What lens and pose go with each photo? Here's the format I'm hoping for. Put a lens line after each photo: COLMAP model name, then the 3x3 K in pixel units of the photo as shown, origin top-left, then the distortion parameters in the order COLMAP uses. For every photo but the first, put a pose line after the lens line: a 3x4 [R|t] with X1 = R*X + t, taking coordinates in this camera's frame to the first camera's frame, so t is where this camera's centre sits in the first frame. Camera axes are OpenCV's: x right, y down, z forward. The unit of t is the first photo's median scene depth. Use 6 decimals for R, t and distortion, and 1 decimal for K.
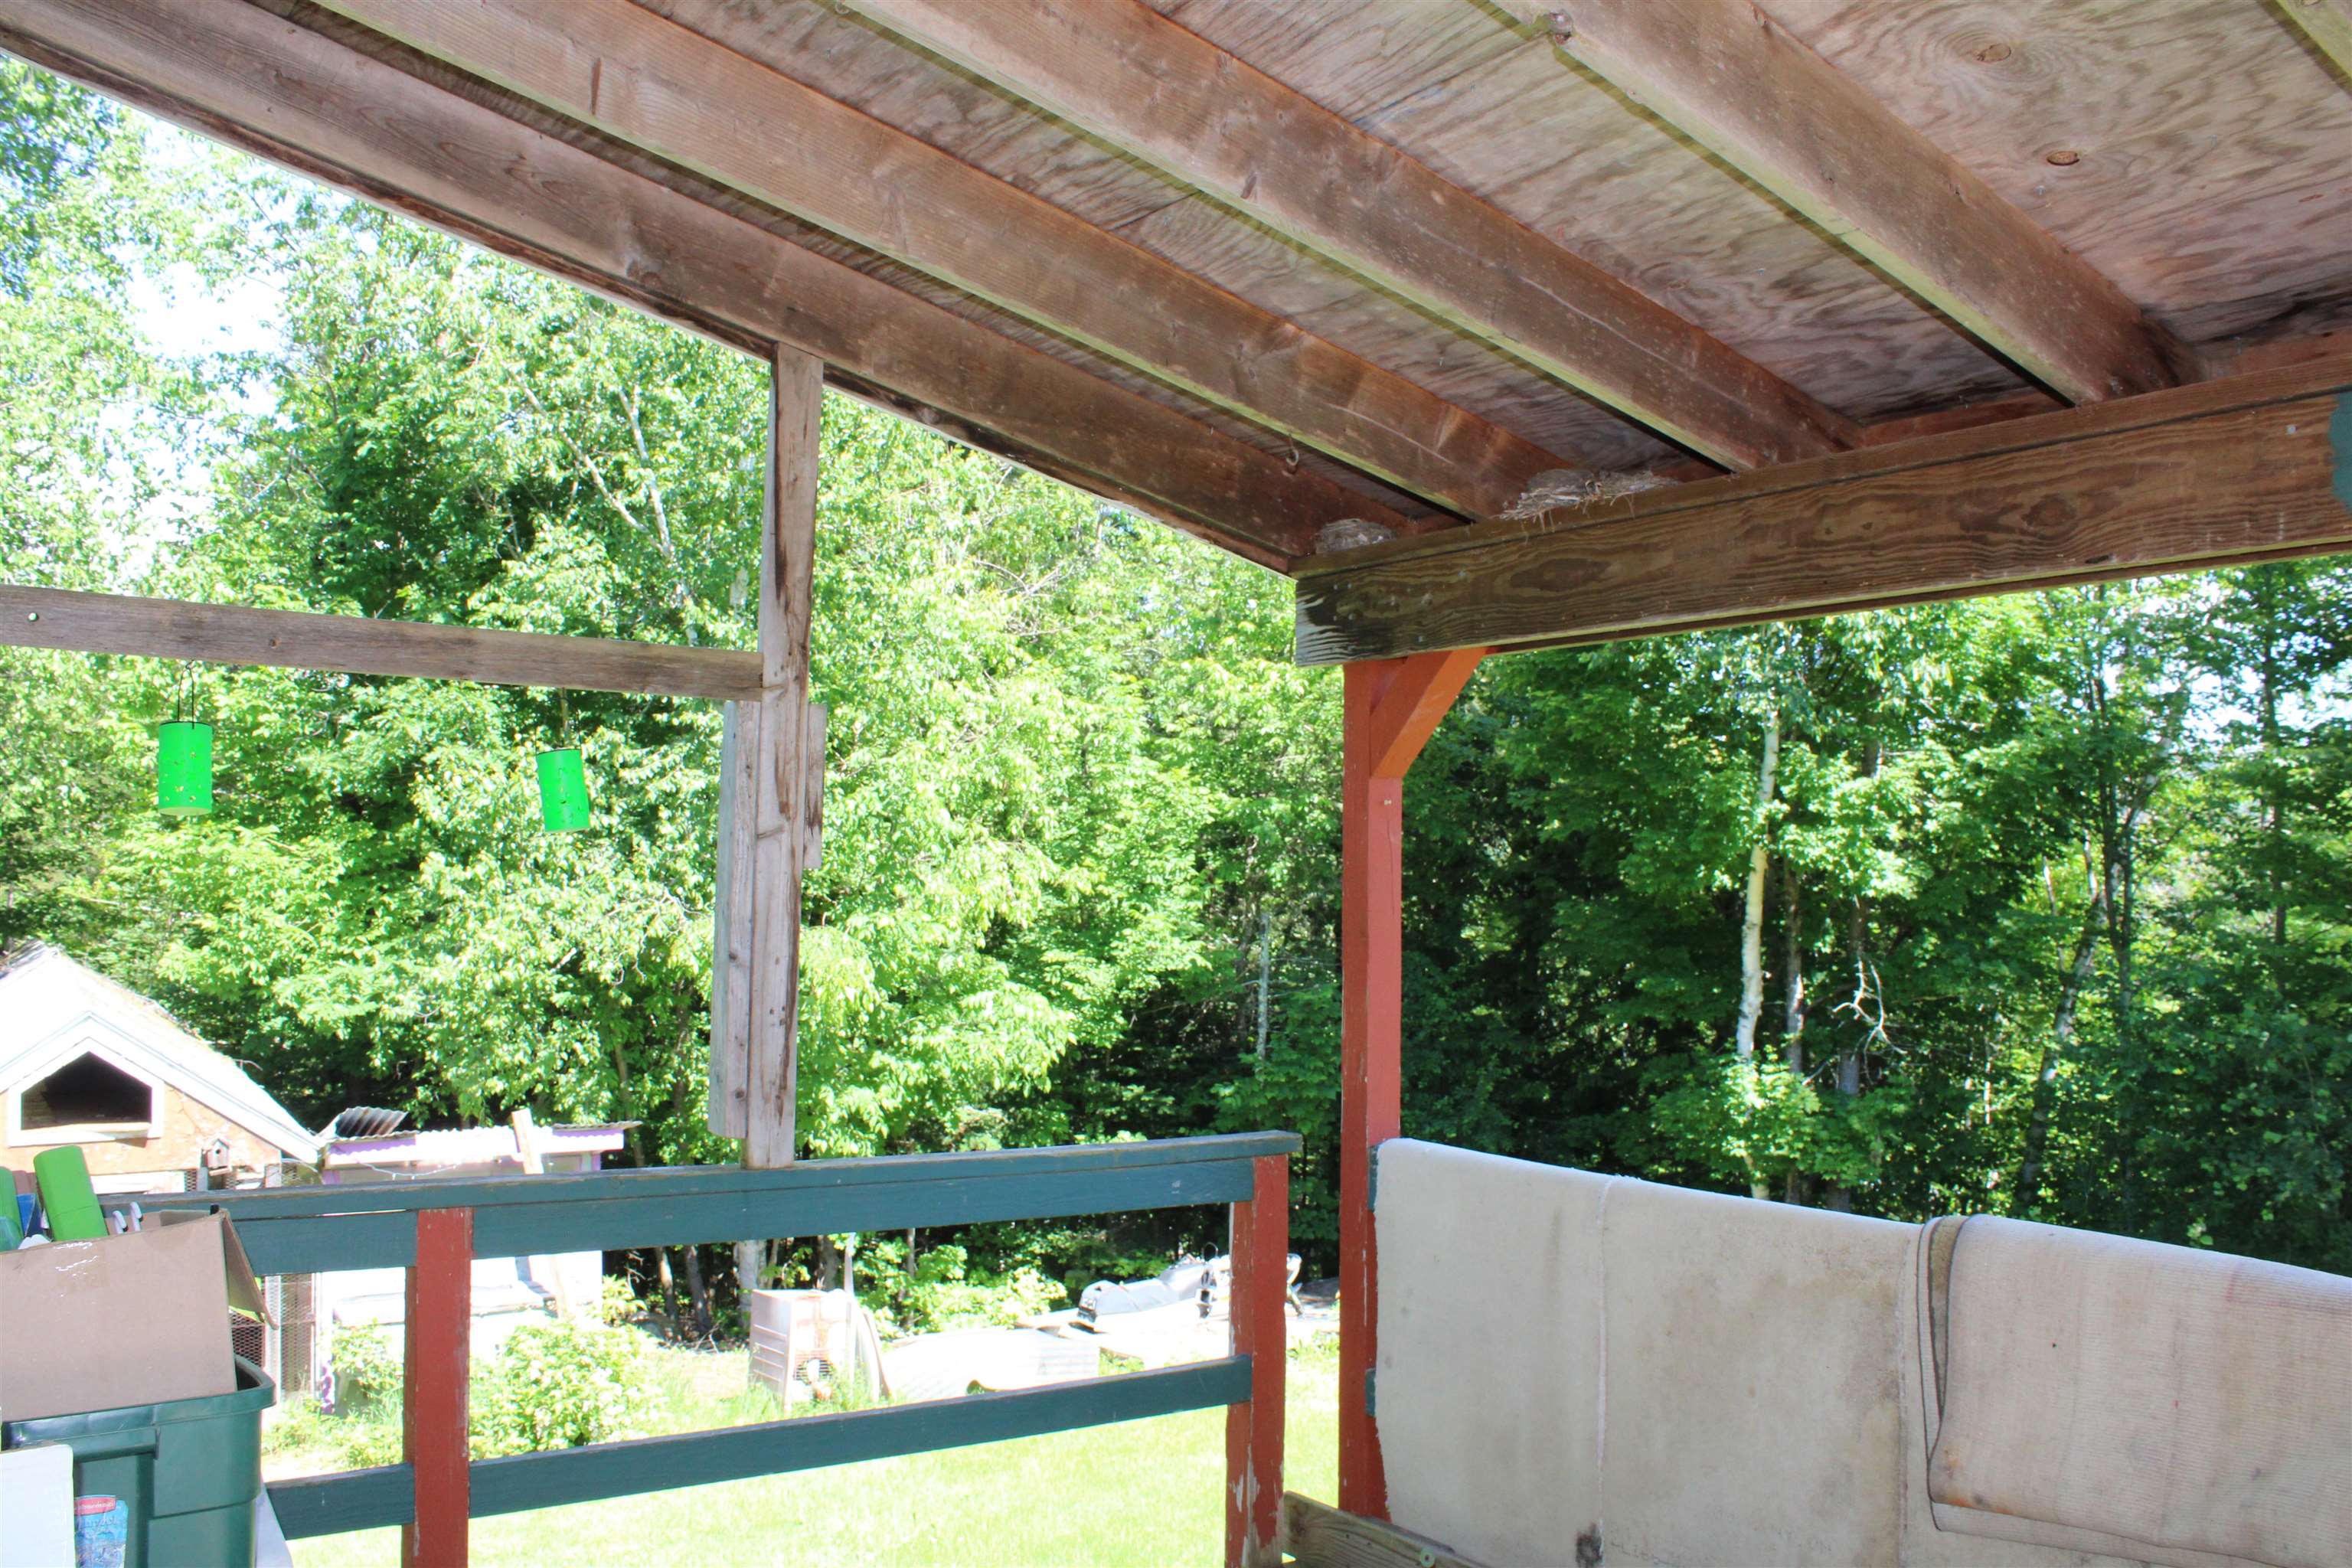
lens RADIAL K [[1960.6, 0, 1179.8], [0, 1960.6, 784.0], [0, 0, 1]] dist [-0.152525, 0.131559]
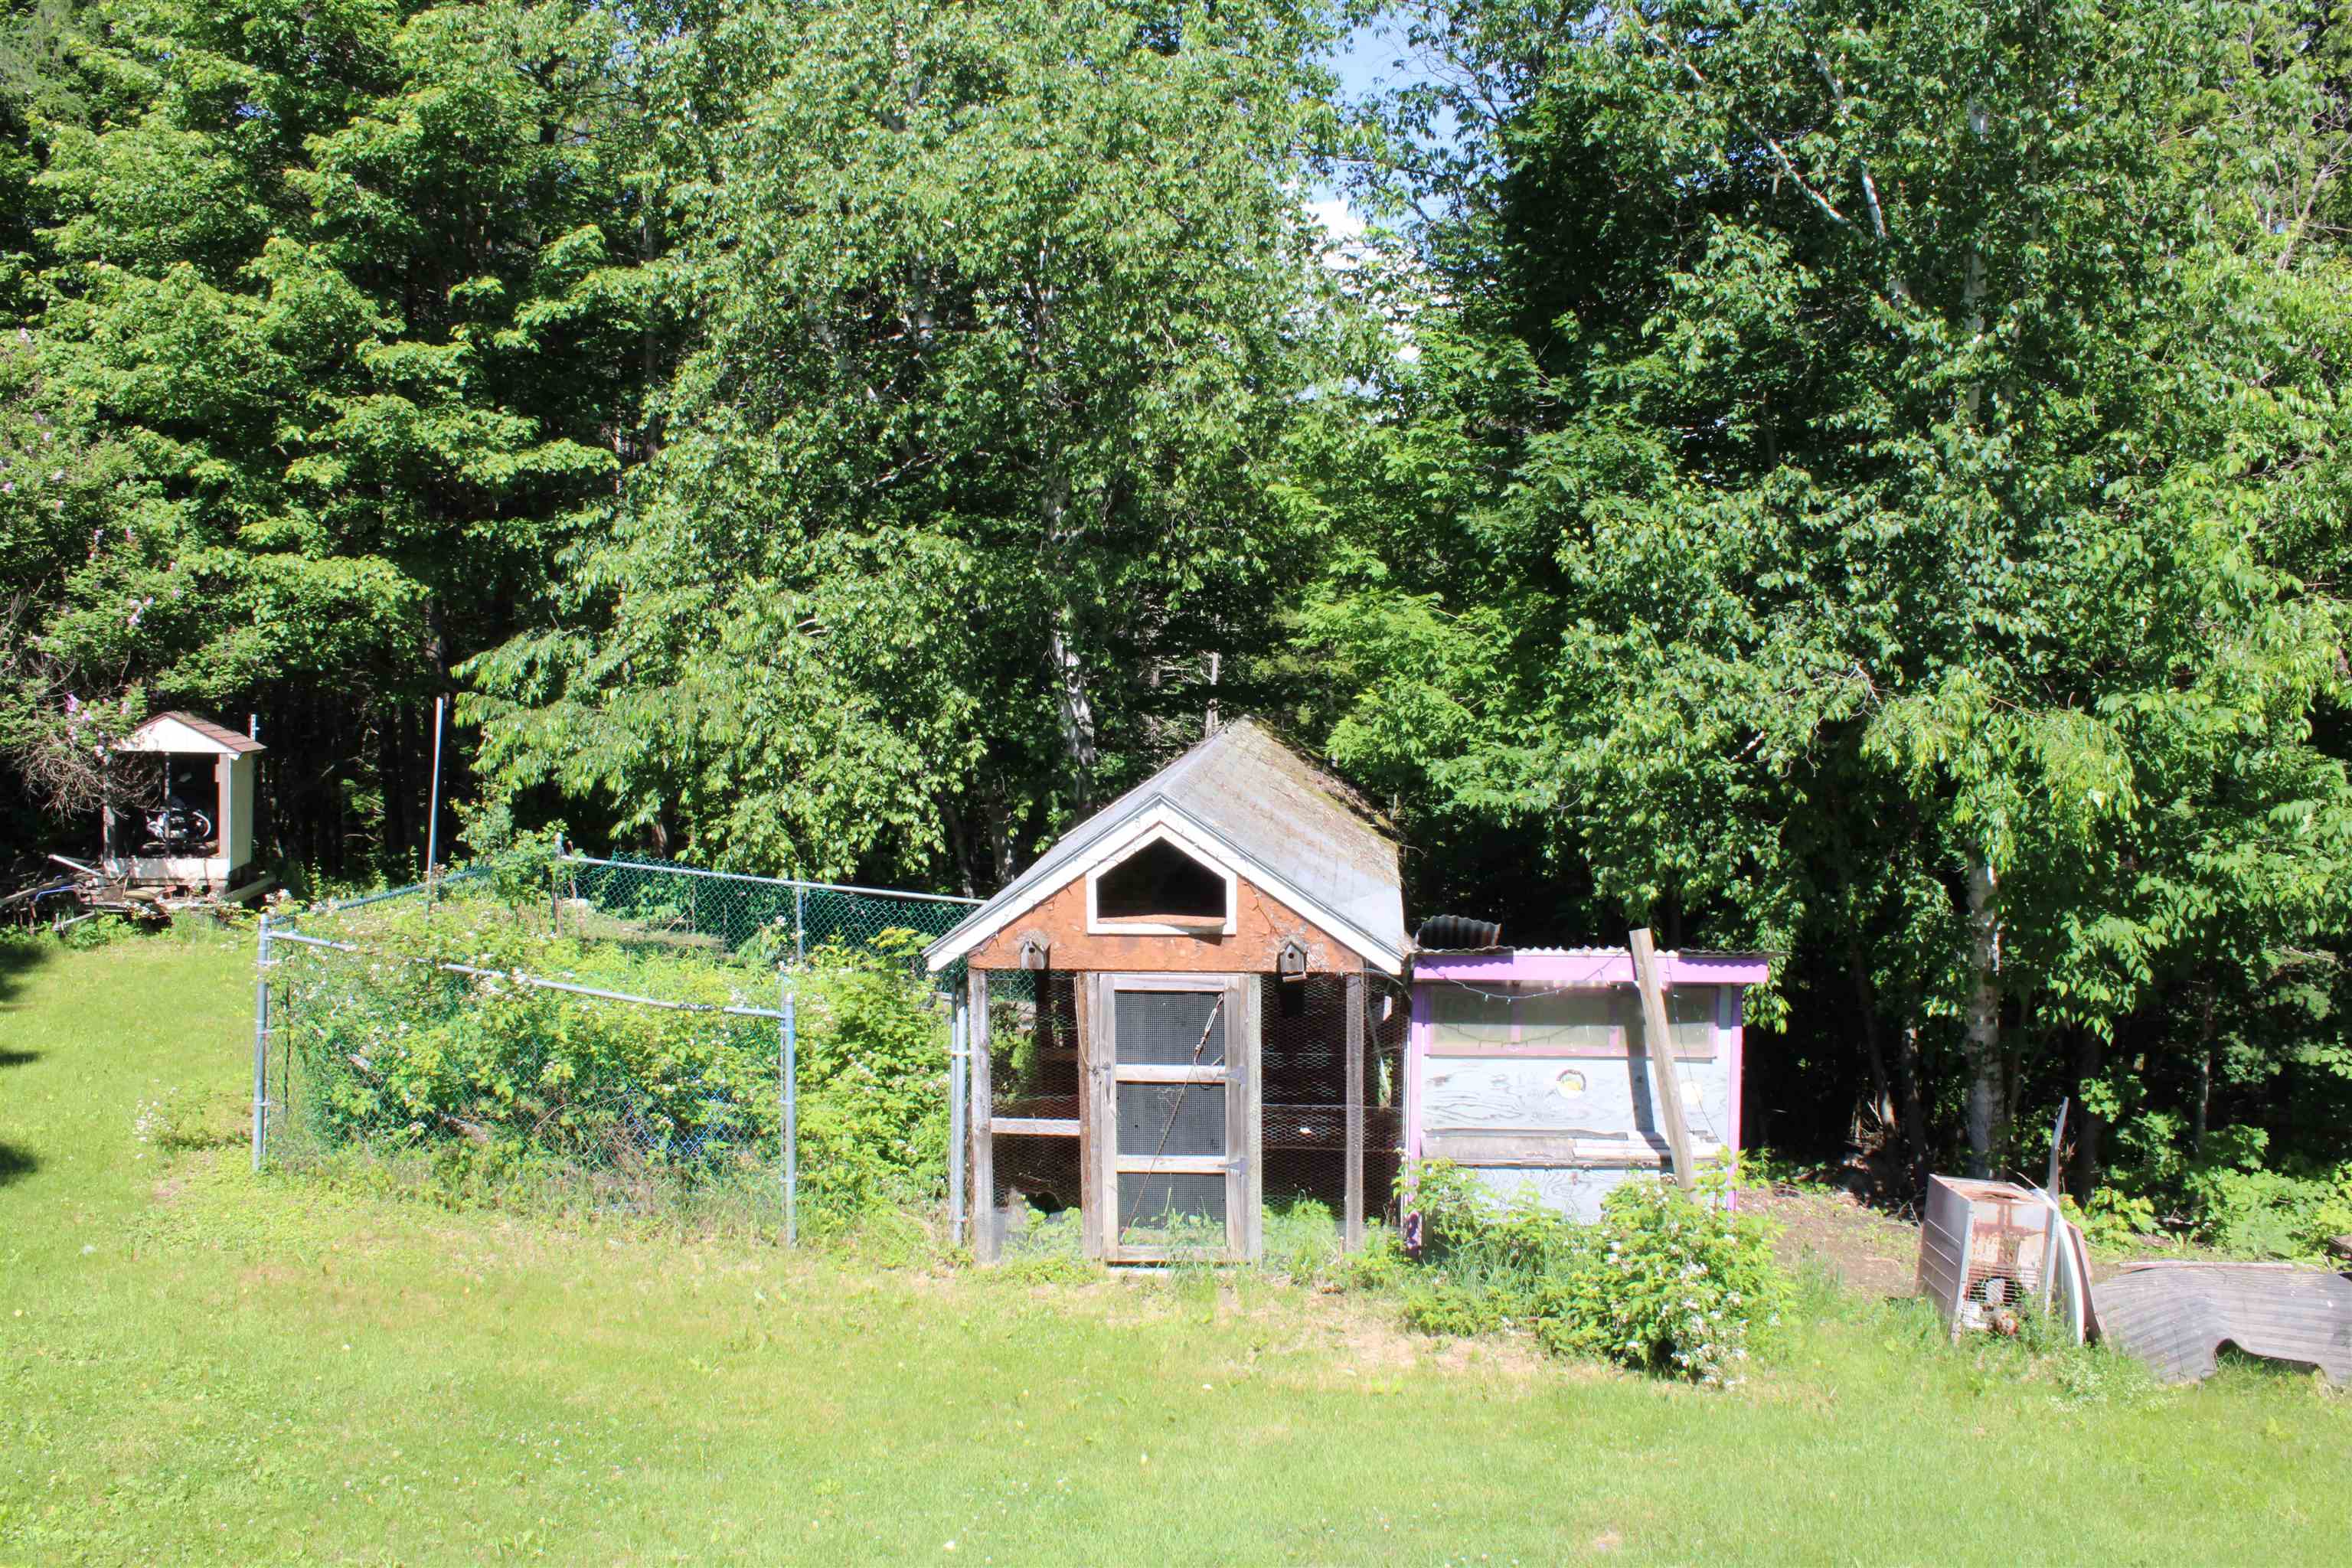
lens RADIAL K [[1960.6, 0, 1178.0], [0, 1960.6, 771.6], [0, 0, 1]] dist [-0.152525, 0.131559]
pose [[0.778678, 0.035268, -0.626432, 0.018274], [0.033448, 0.994666, 0.097576, 0.011766], [0.626531, -0.096933, 0.773345, 0.191876]]
